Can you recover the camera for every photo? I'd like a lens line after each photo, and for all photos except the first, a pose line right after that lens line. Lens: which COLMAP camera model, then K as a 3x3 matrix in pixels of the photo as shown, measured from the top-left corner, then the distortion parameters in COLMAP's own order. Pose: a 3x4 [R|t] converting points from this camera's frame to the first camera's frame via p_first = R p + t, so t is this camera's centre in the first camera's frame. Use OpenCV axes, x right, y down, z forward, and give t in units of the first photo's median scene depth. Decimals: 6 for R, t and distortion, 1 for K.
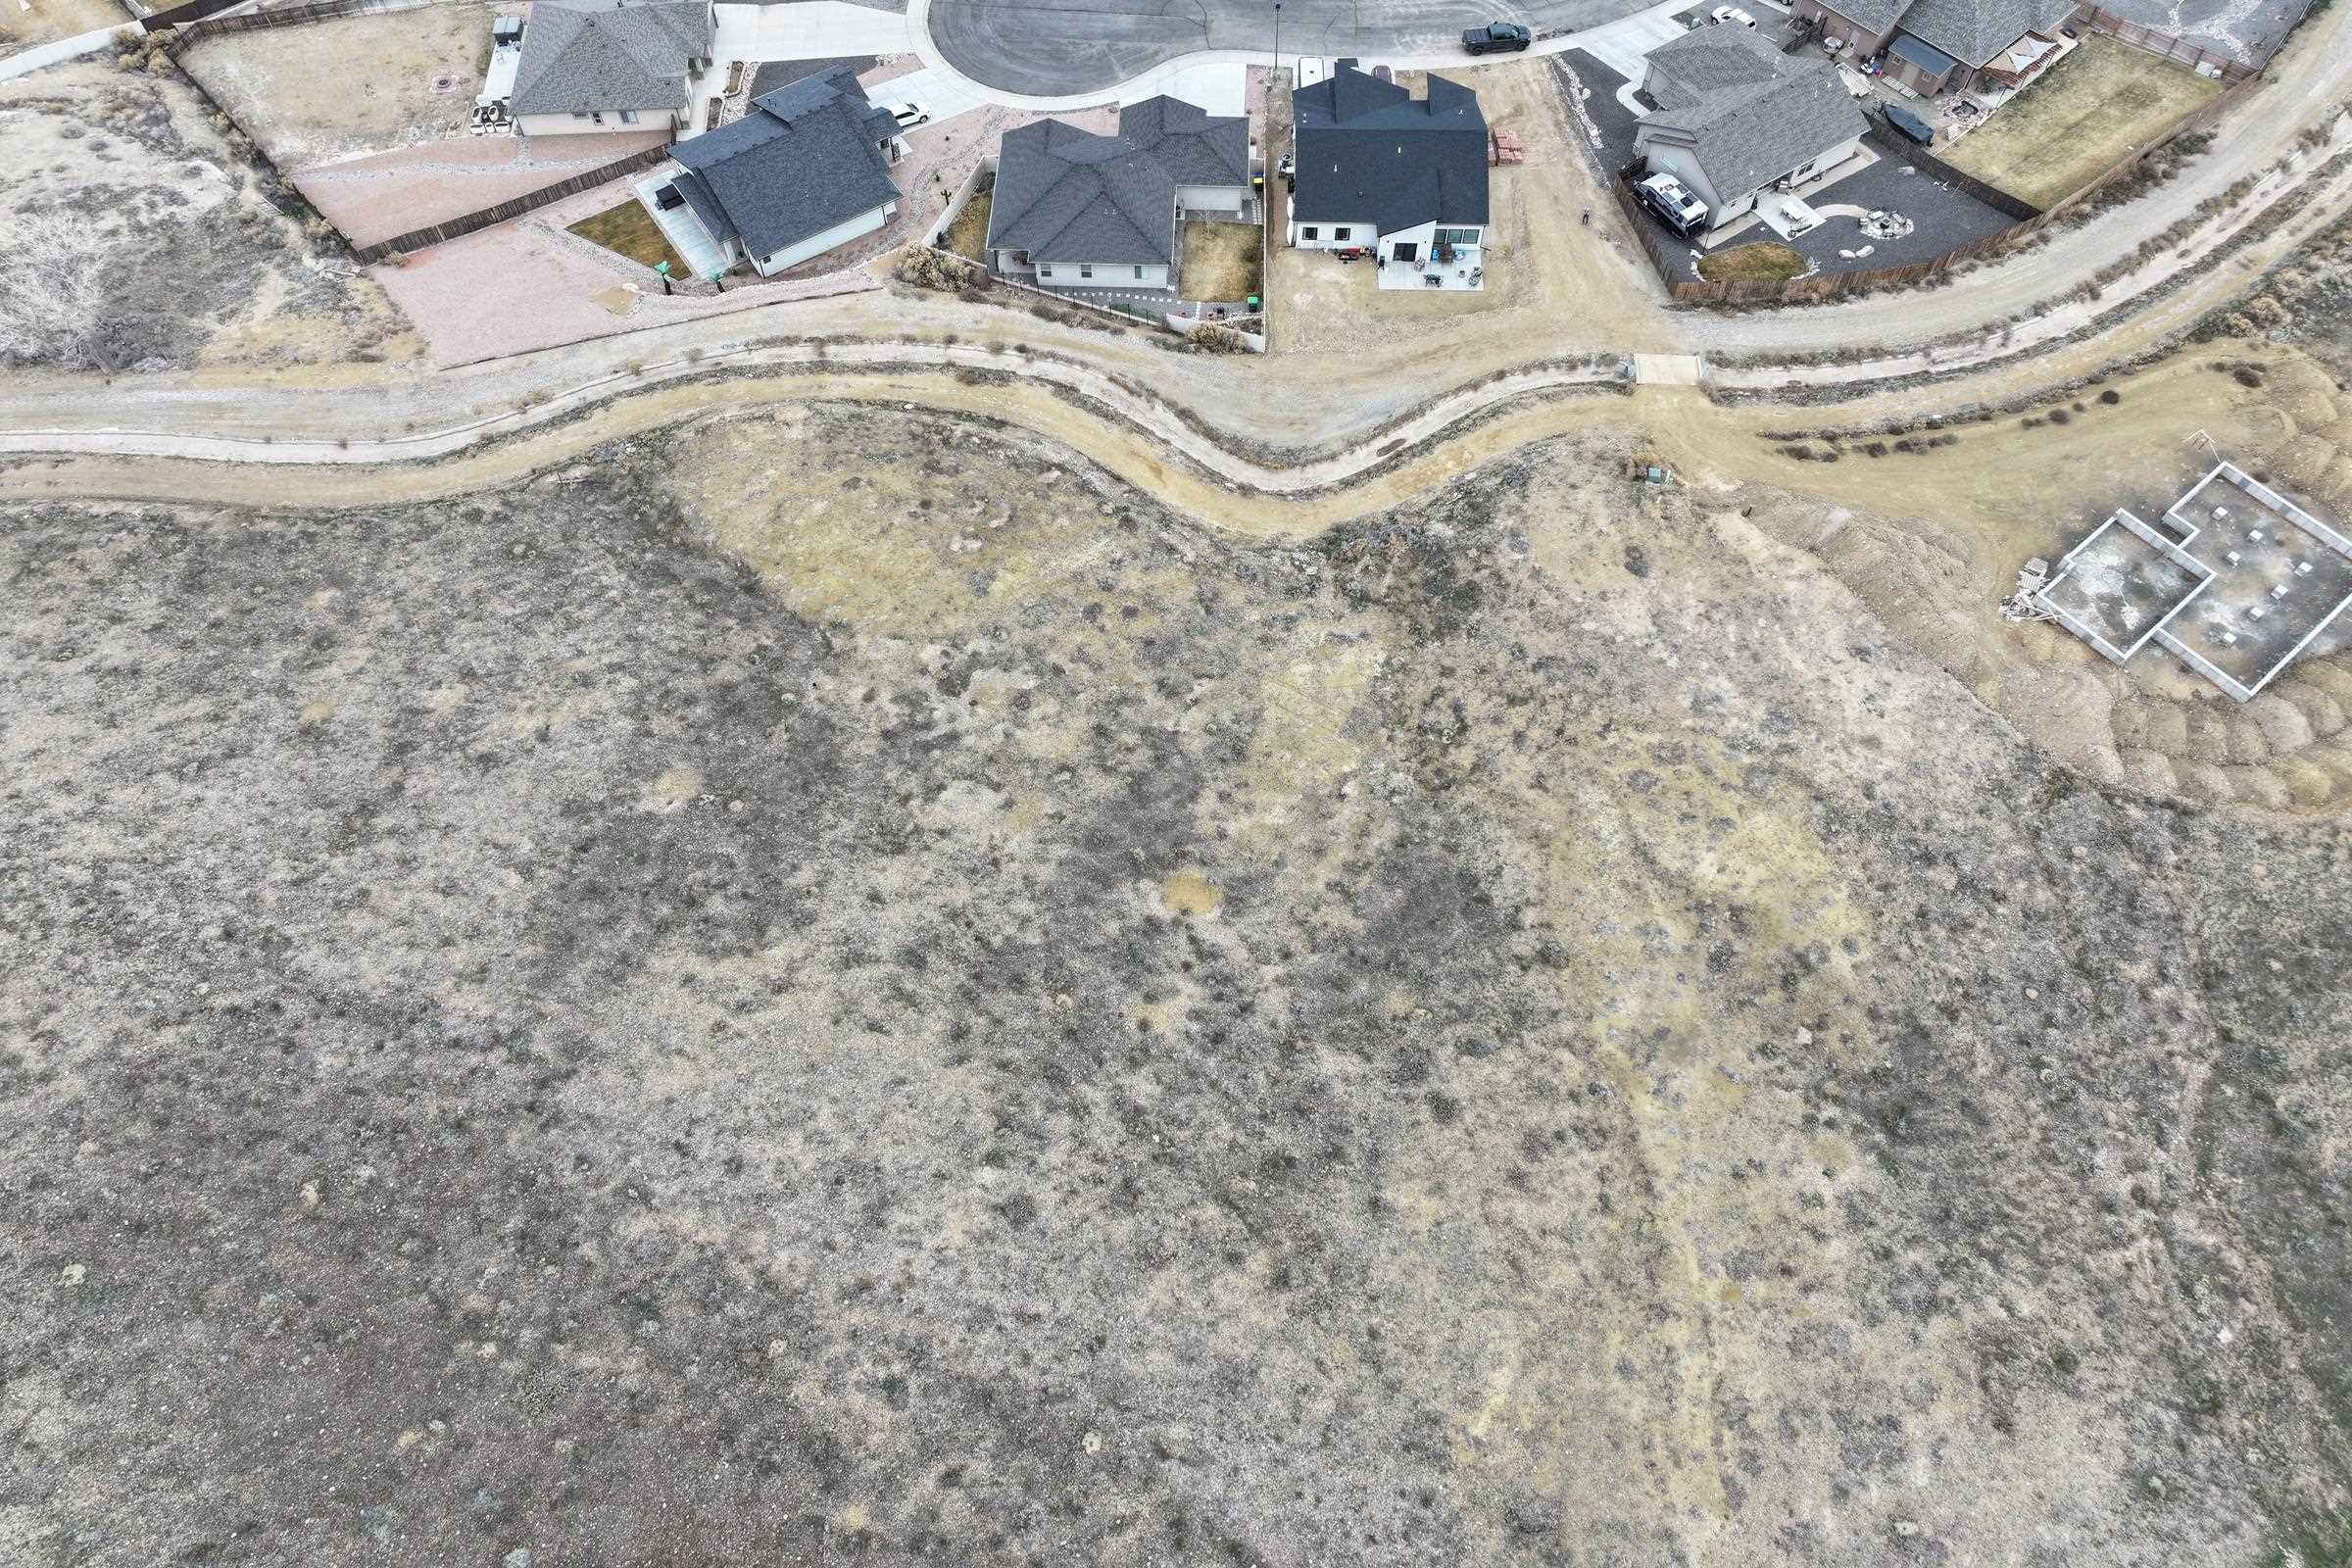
lens RADIAL K [[1687.7, 0, 1179.1], [0, 1687.7, 724.9], [0, 0, 1]] dist [0.023680, -0.028748]
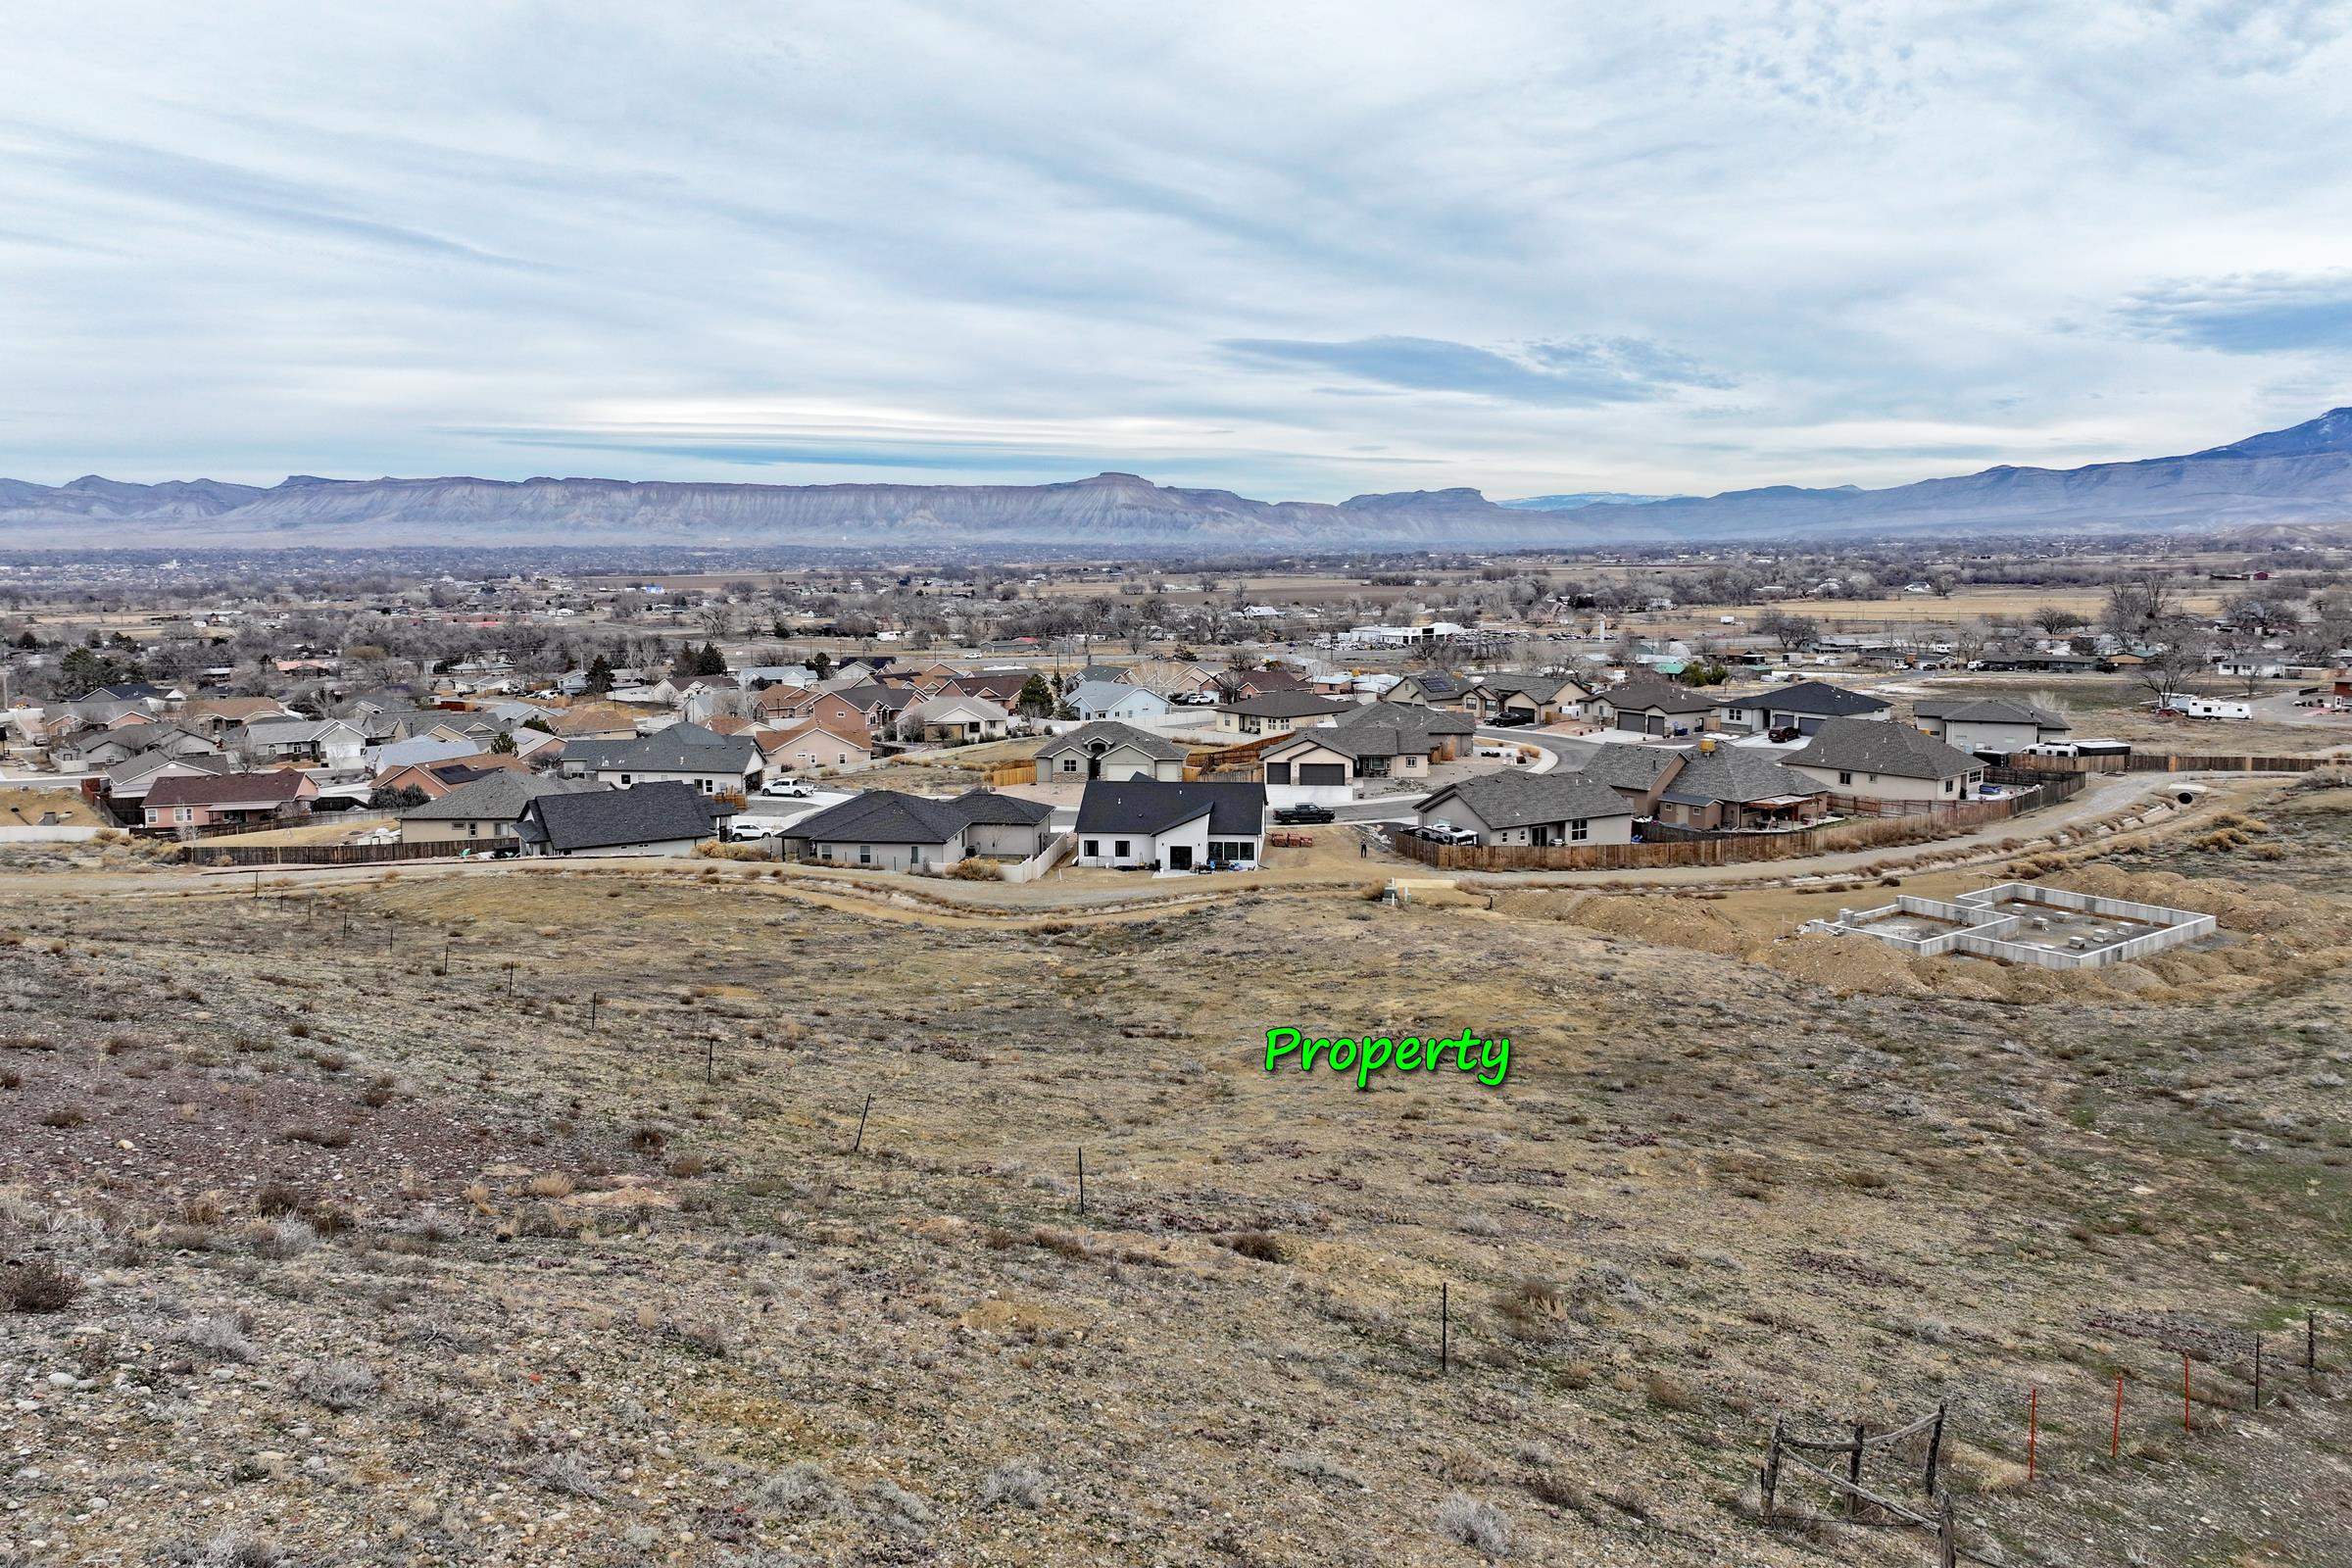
lens RADIAL K [[1687.7, 0, 1179.1], [0, 1687.7, 724.9], [0, 0, 1]] dist [0.023680, -0.028748]
pose [[0.997937, 0.006955, -0.063830, 0.238984], [-0.054325, 0.621385, -0.781620, 0.566225], [0.034226, 0.783474, 0.620481, 0.370412]]
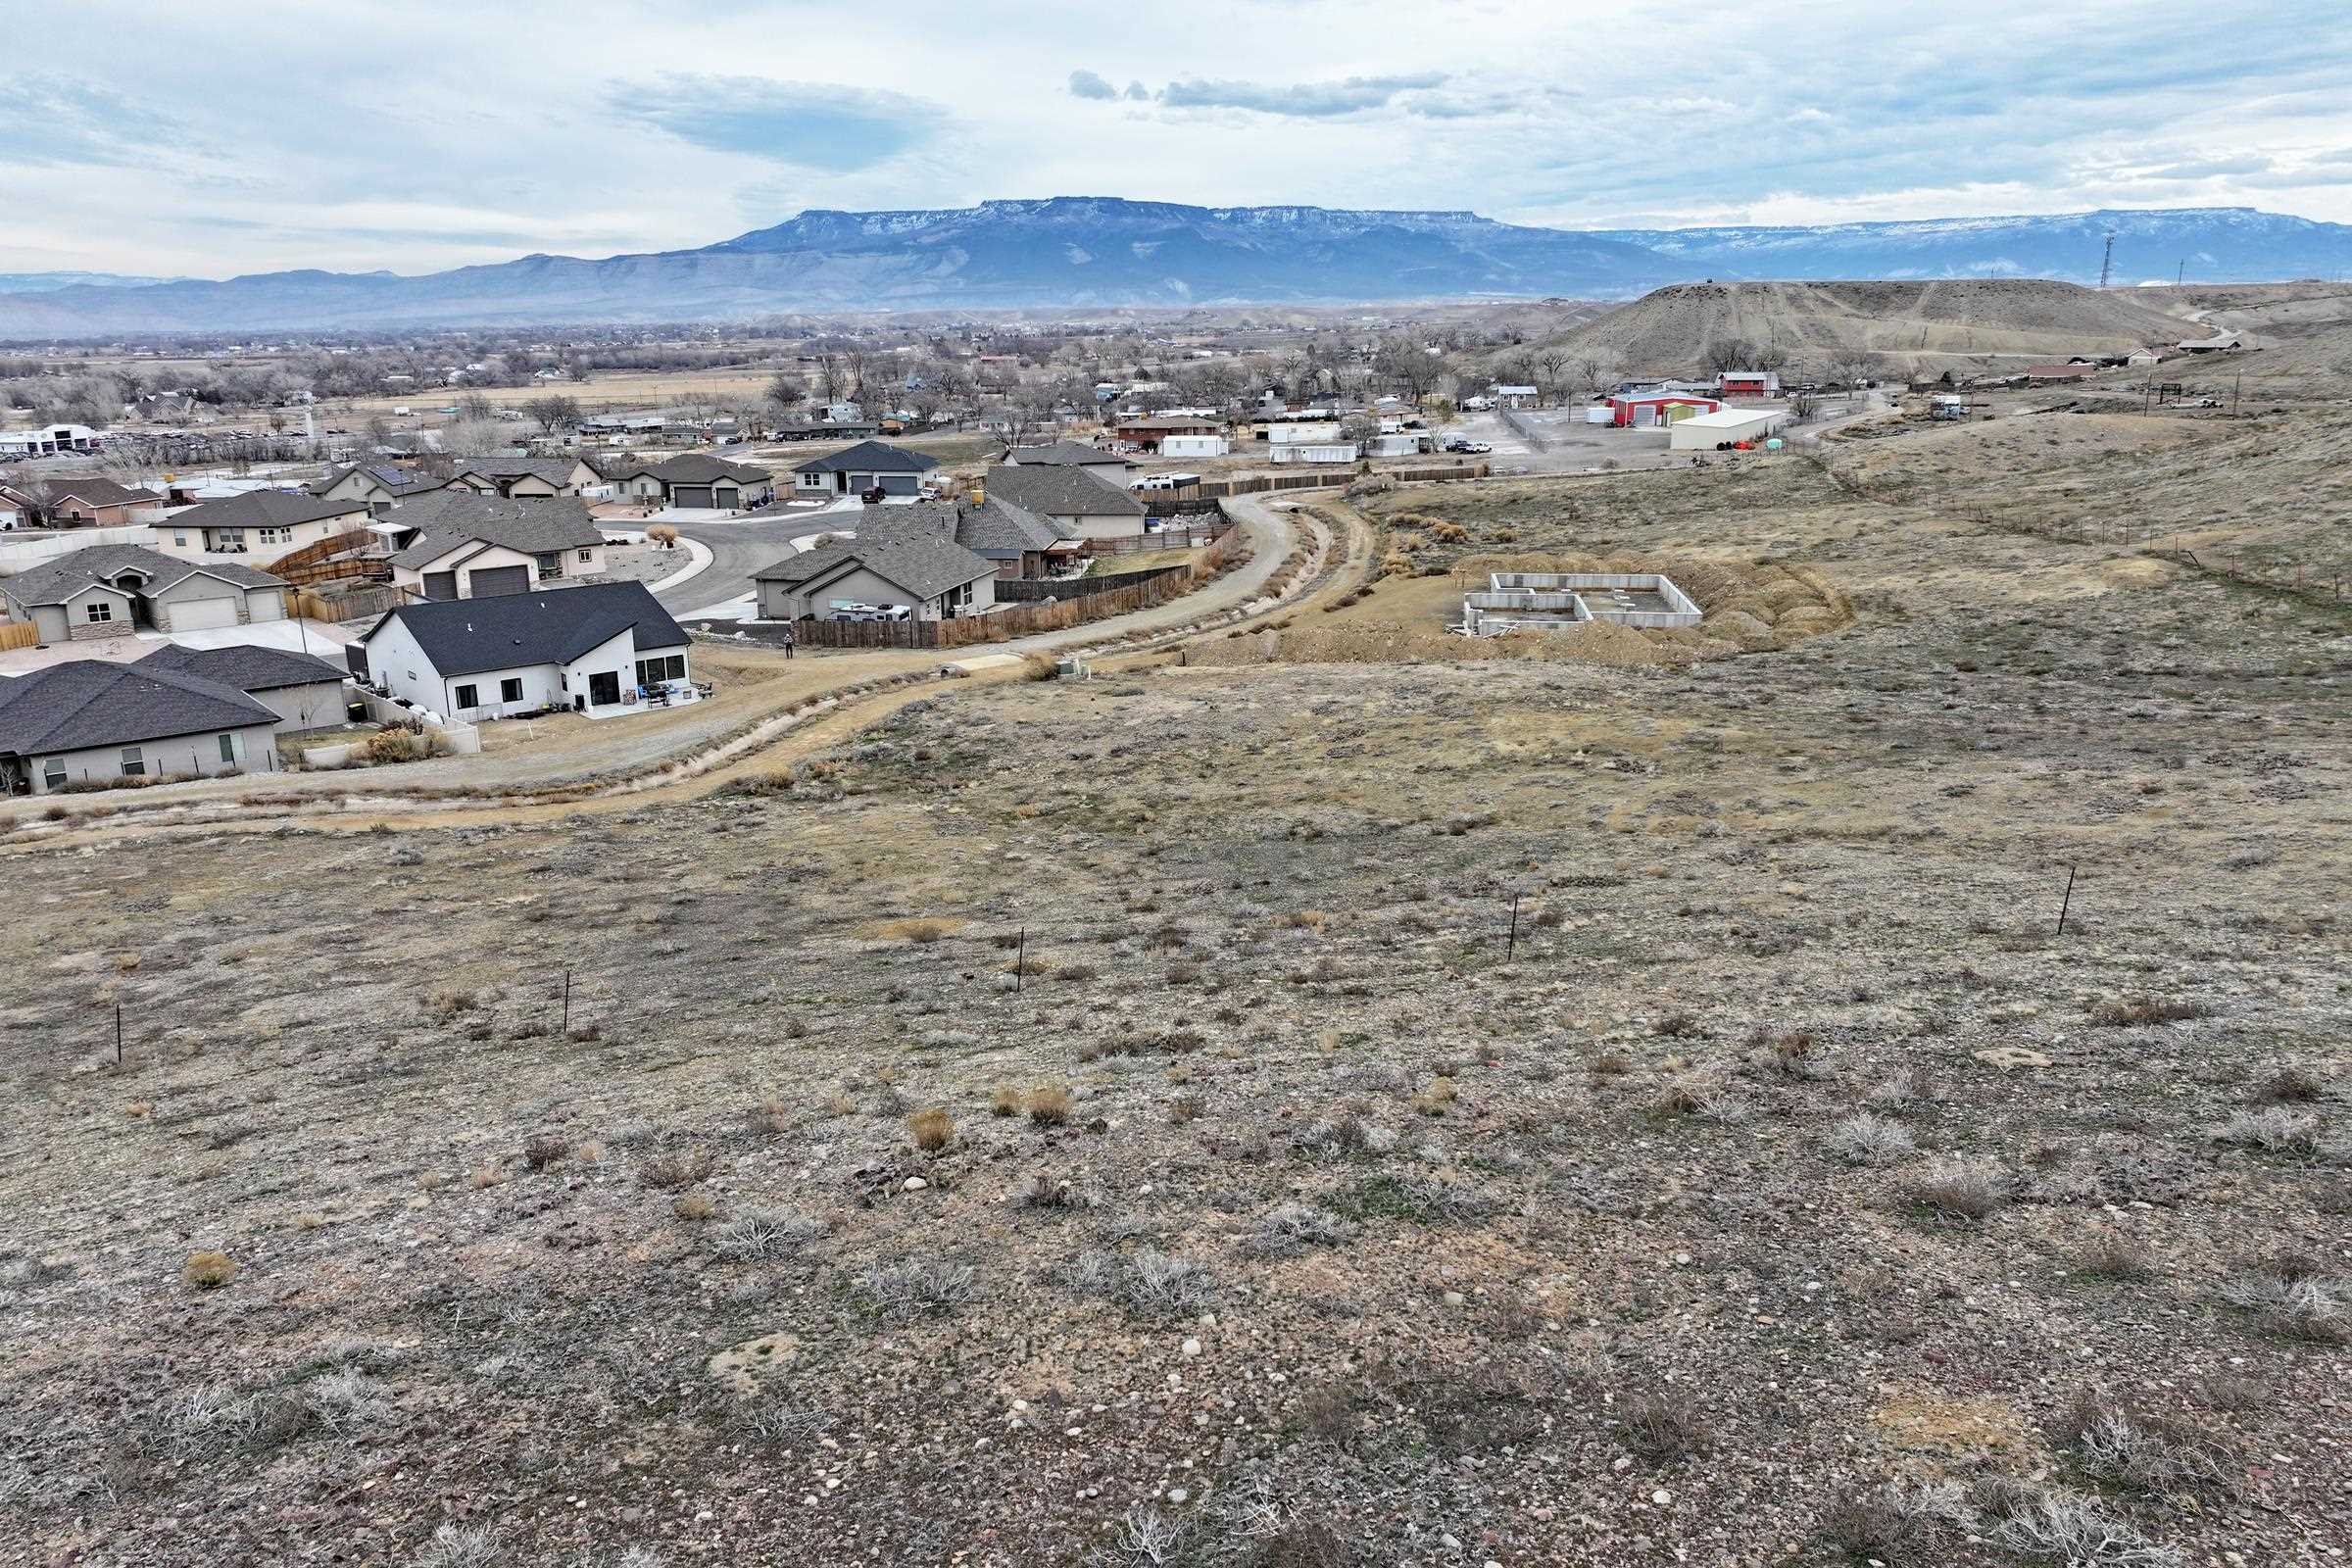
lens RADIAL K [[1687.7, 0, 1179.1], [0, 1687.7, 724.9], [0, 0, 1]] dist [0.023680, -0.028748]
pose [[0.733041, -0.161000, 0.660855, -0.221018], [0.579690, 0.656137, -0.483160, 0.301344], [-0.355823, 0.737267, 0.574306, 0.586732]]
